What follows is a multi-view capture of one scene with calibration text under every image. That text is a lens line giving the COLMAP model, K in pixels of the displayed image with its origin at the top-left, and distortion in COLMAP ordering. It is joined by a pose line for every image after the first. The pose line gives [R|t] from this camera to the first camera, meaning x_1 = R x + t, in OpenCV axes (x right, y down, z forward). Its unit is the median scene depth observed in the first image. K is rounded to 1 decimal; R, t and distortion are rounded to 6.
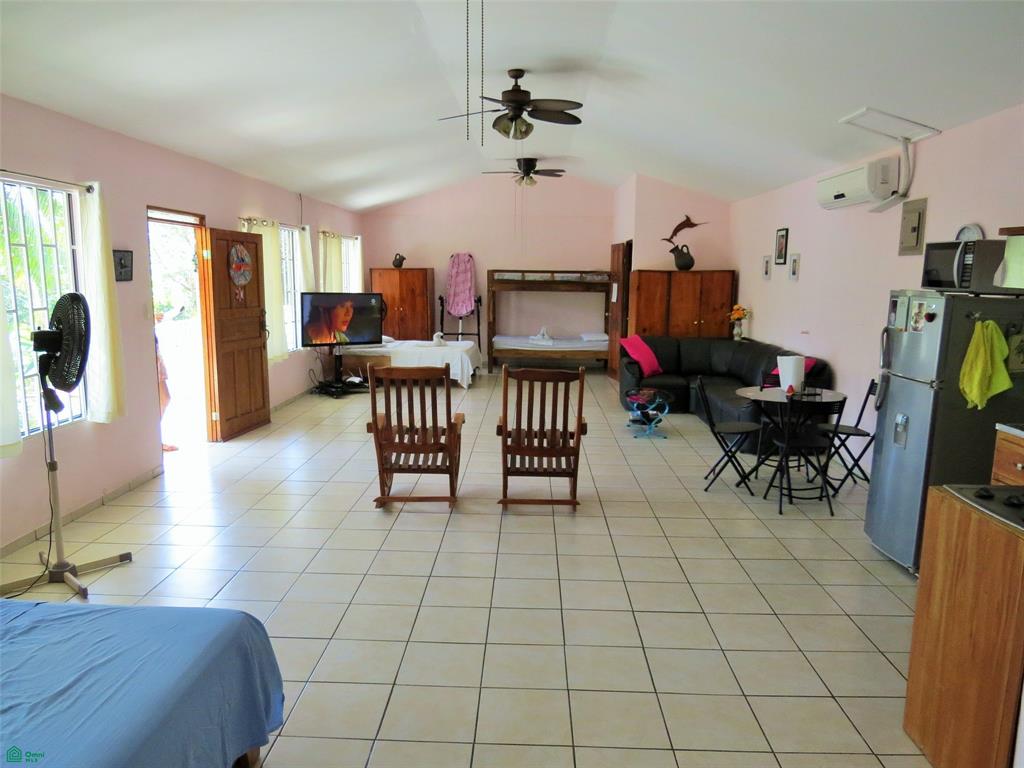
lens RADIAL K [[728.8, 0, 509.4], [0, 728.8, 384.0], [0, 0, 1]] dist [-0.023150, 0.000992]
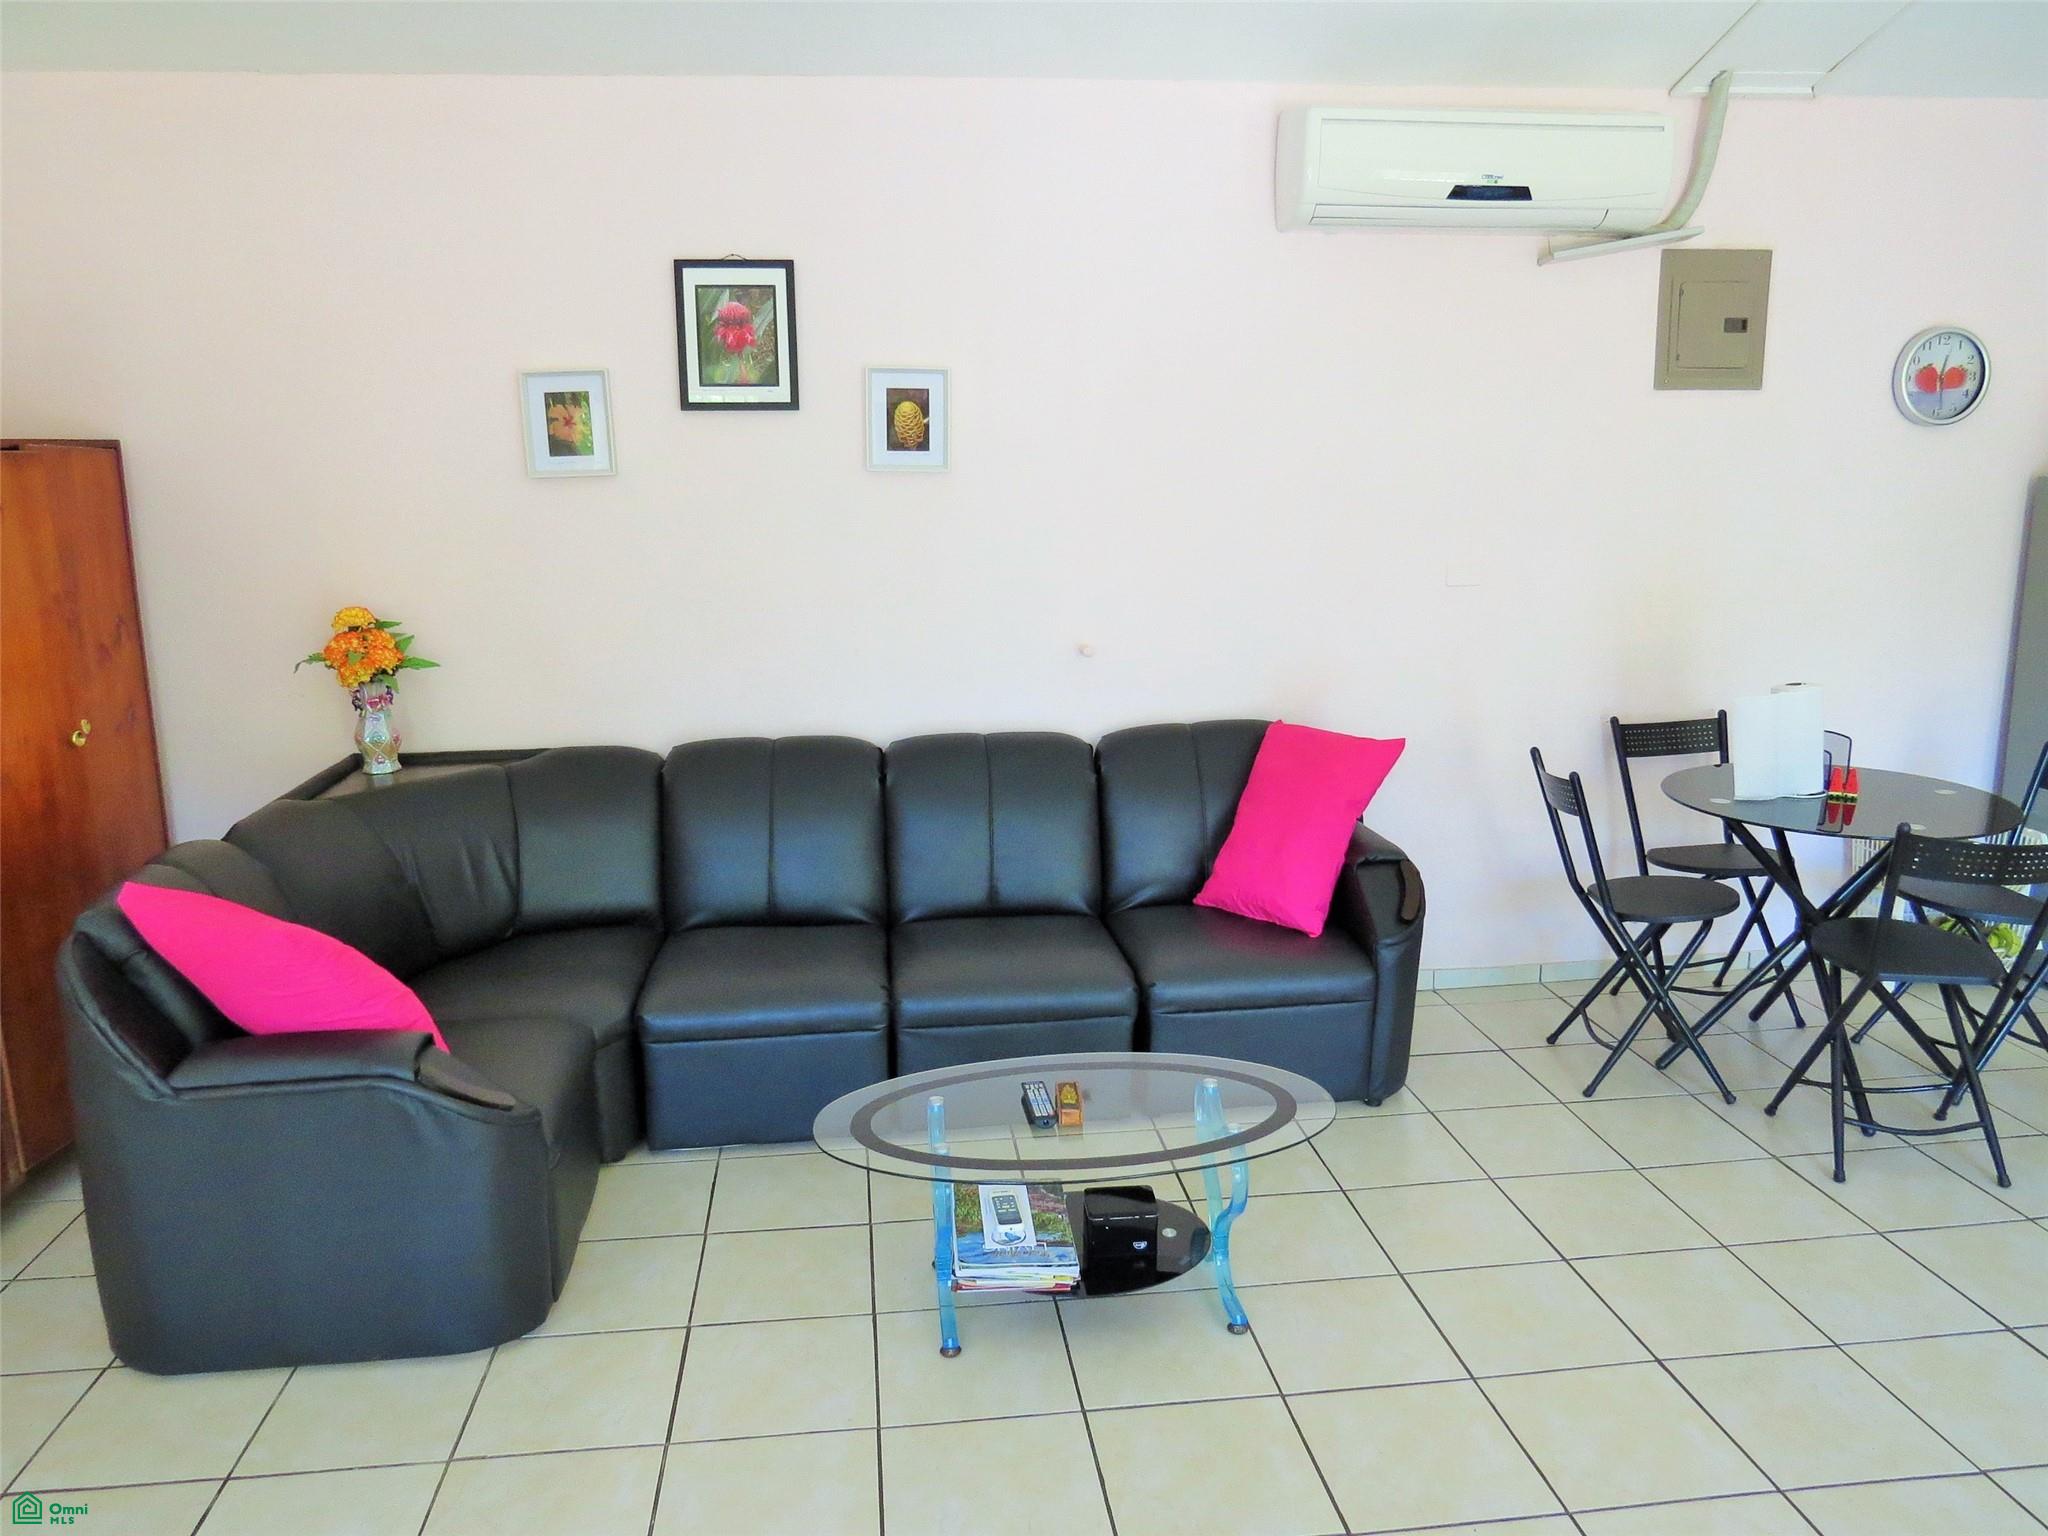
lens RADIAL K [[1457.5, 0, 1018.7], [0, 1457.5, 768.0], [0, 0, 1]] dist [-0.023150, 0.000992]
pose [[-0.148127, -0.198252, 0.968893, -0.094067], [0.161051, 0.961788, 0.221420, -0.097329], [-0.975767, 0.188840, -0.110538, 0.676281]]
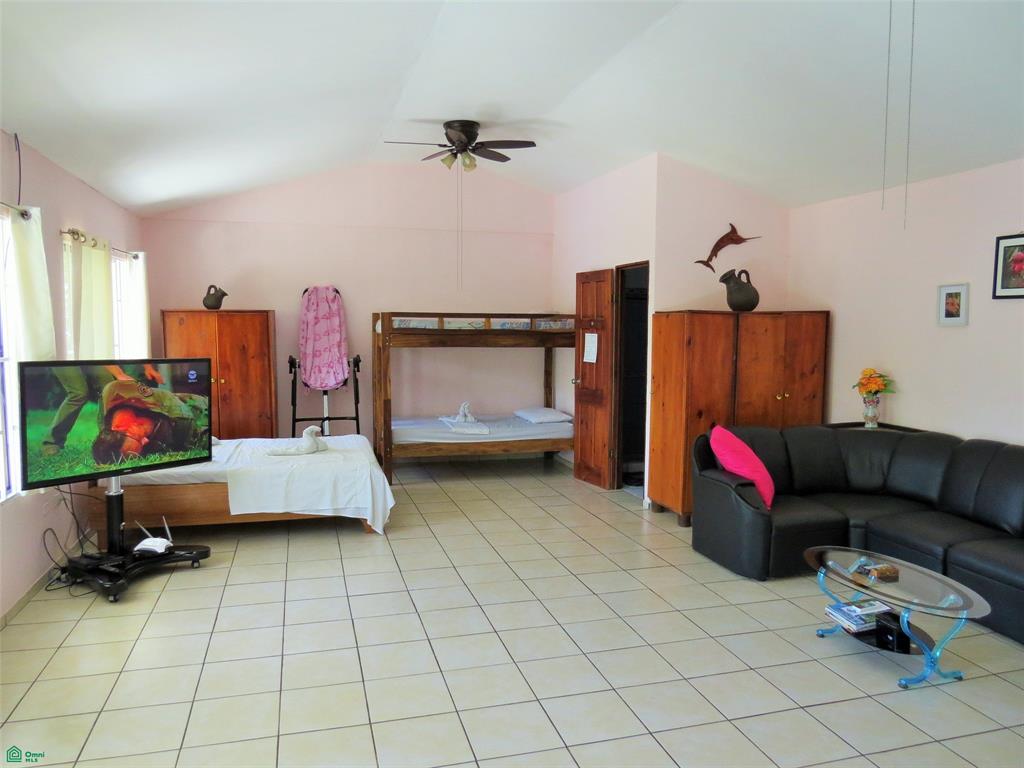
lens RADIAL K [[728.8, 0, 509.4], [0, 728.8, 384.0], [0, 0, 1]] dist [-0.023150, 0.000992]
pose [[0.952262, -0.029453, 0.303856, -0.113163], [0.049410, 0.997081, -0.058201, -0.059126], [-0.301255, 0.070436, 0.950938, 0.409965]]
